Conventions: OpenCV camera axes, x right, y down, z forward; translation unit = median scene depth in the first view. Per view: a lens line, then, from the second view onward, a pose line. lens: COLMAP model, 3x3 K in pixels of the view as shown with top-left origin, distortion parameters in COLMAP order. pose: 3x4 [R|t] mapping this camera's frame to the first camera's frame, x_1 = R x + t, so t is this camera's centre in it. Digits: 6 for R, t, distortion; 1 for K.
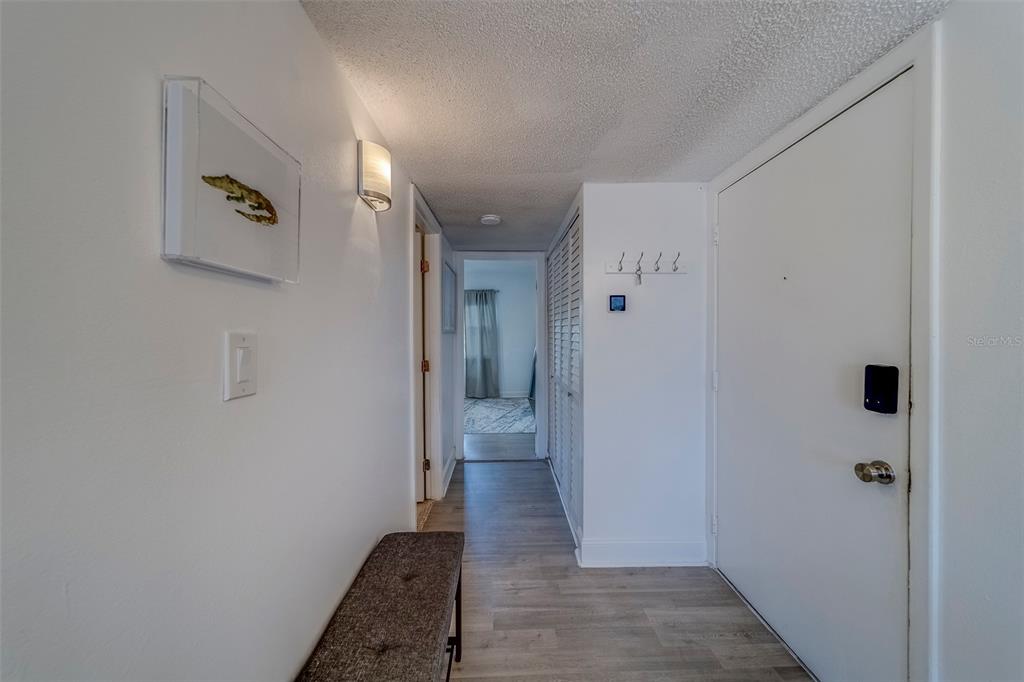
lens RADIAL K [[355.9, 0, 512.9], [0, 355.9, 335.3], [0, 0, 1]] dist [0.003439, 0.000100]
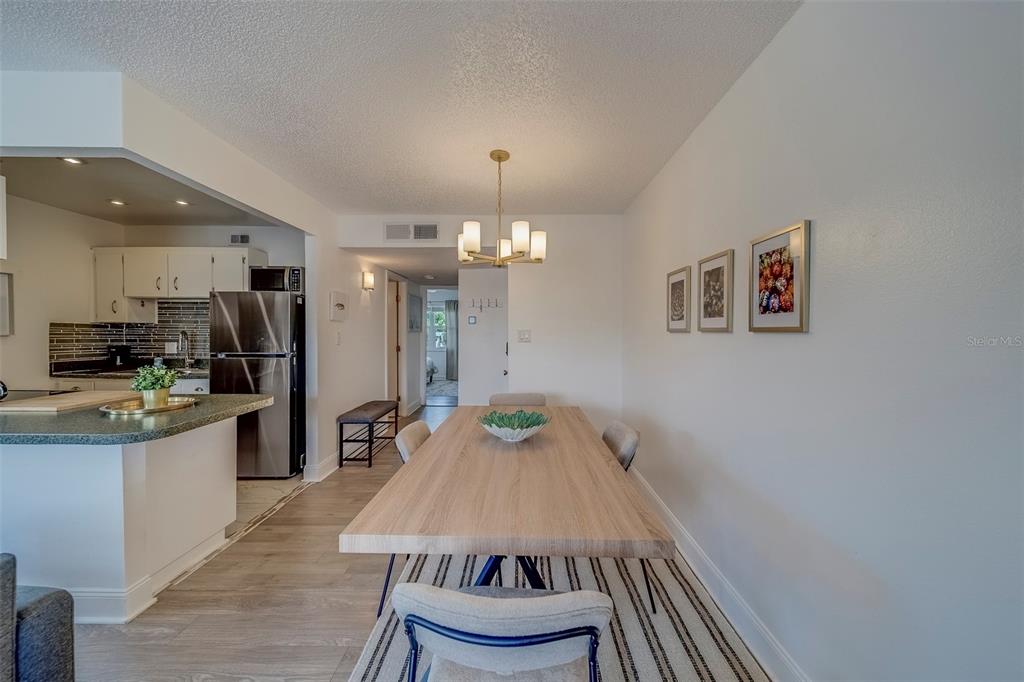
lens RADIAL K [[354.8, 0, 509.8], [0, 354.8, 338.7], [0, 0, 1]] dist [0.000489, -0.000023]
pose [[0.999429, 0.003799, -0.033571, 0.623782], [-0.003347, 0.999903, 0.013500, 0.002755], [0.033619, -0.013380, 0.999345, -1.348157]]
